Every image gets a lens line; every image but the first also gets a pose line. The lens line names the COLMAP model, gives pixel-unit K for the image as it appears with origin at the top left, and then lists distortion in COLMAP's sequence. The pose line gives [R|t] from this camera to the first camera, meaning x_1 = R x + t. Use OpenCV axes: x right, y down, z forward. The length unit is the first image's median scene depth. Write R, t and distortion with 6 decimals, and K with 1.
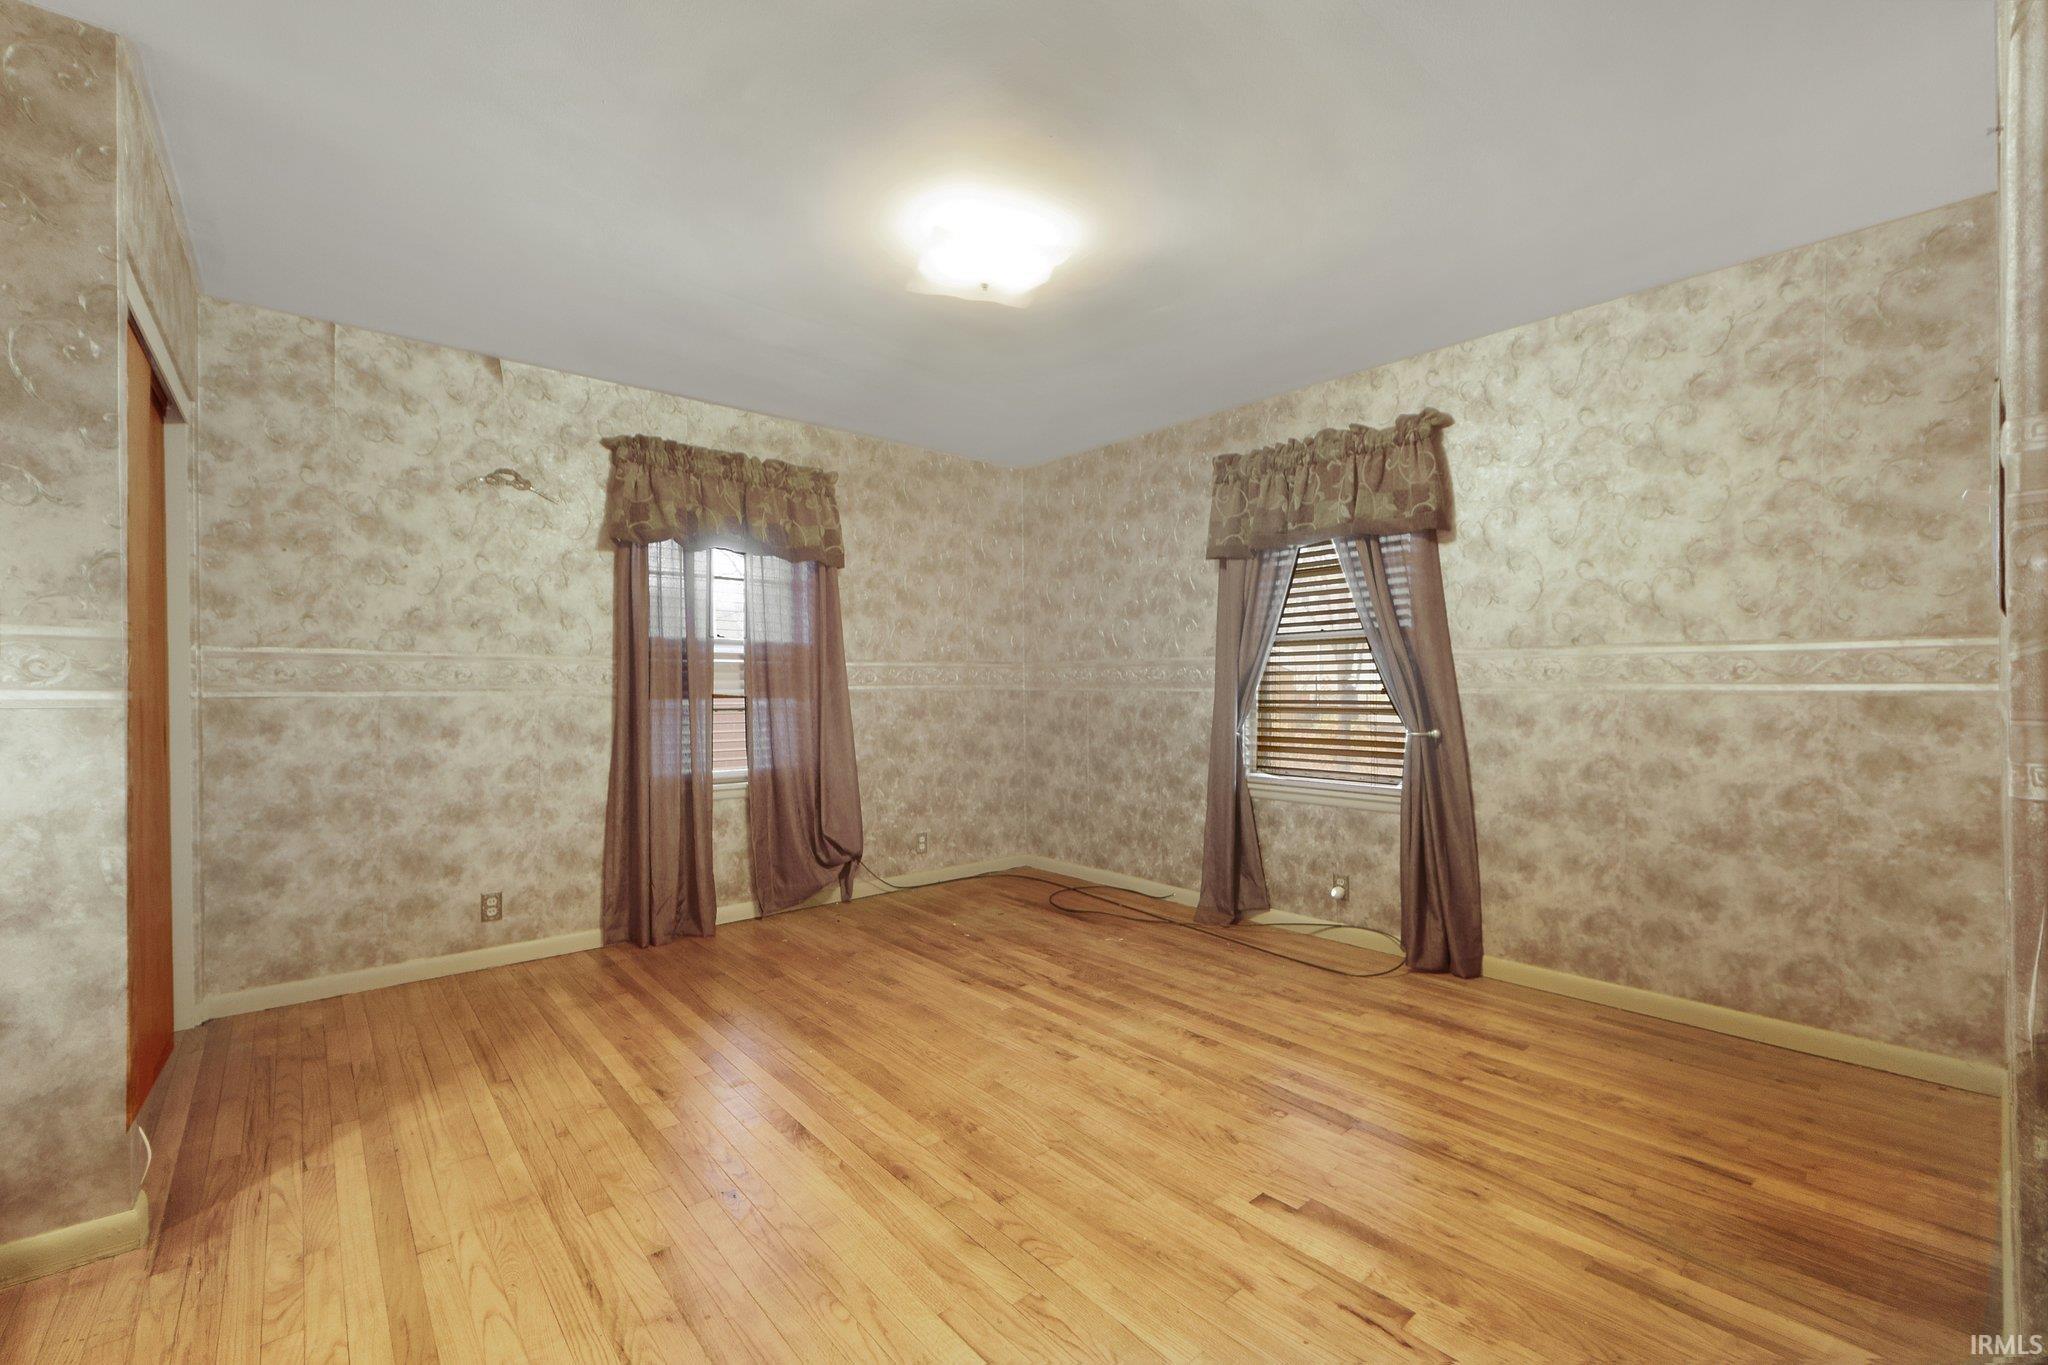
lens RADIAL K [[852.4, 0, 1026.1], [0, 852.4, 677.5], [0, 0, 1]] dist [-0.014694, -0.001304]
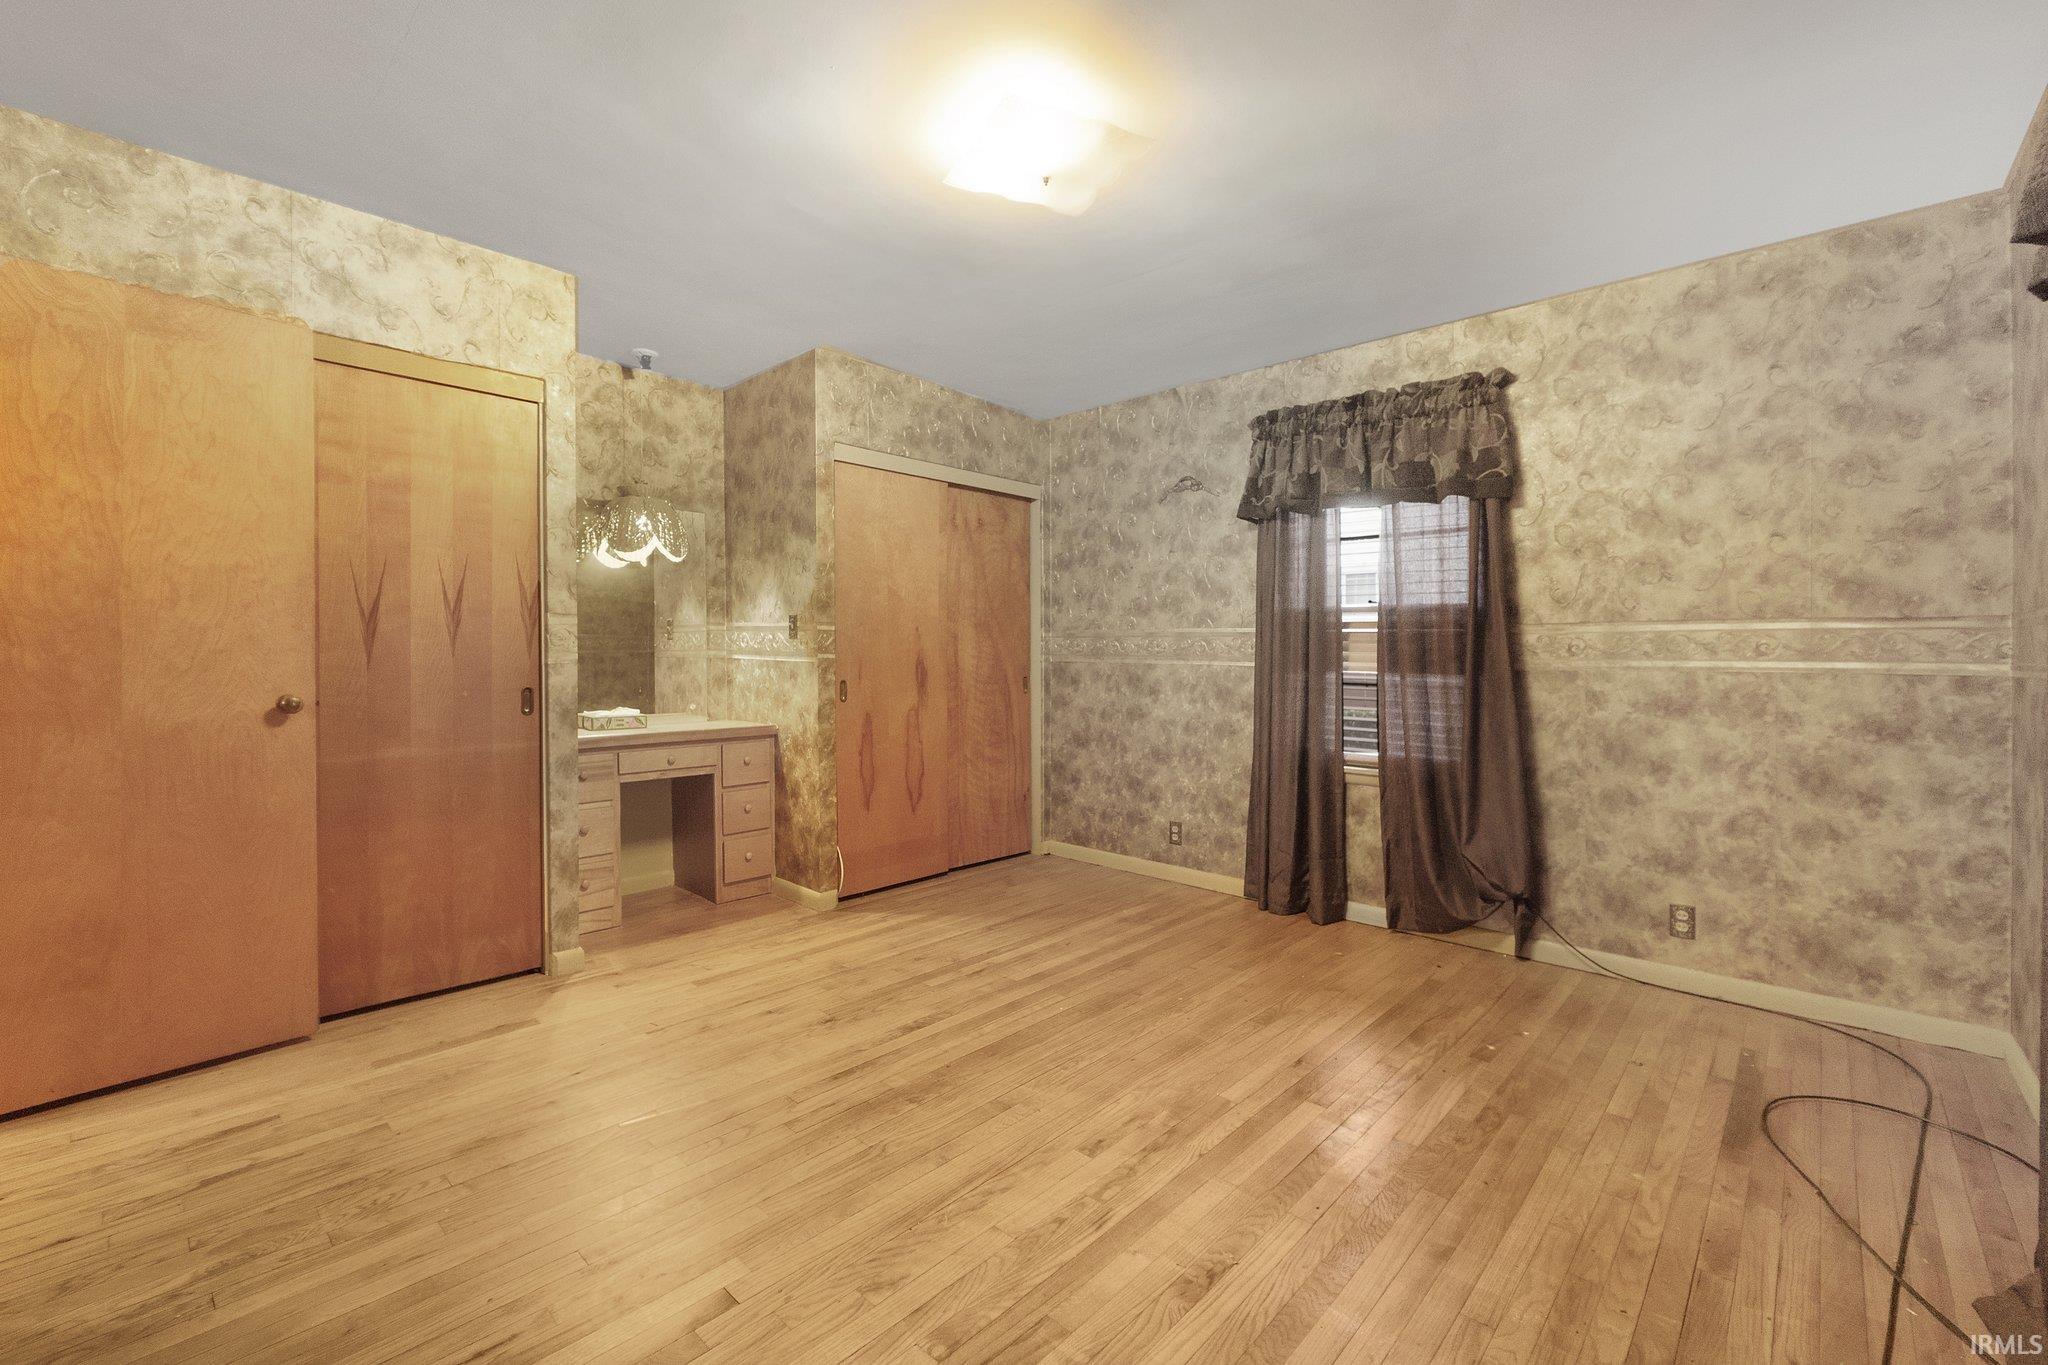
lens RADIAL K [[852.4, 0, 1024.3], [0, 852.4, 679.6], [0, 0, 1]] dist [-0.014694, -0.001304]
pose [[0.105808, 0.034105, -0.993802, 0.568998], [-0.001328, 0.999416, 0.034156, 0.002303], [0.994386, -0.002294, 0.105791, 0.630779]]
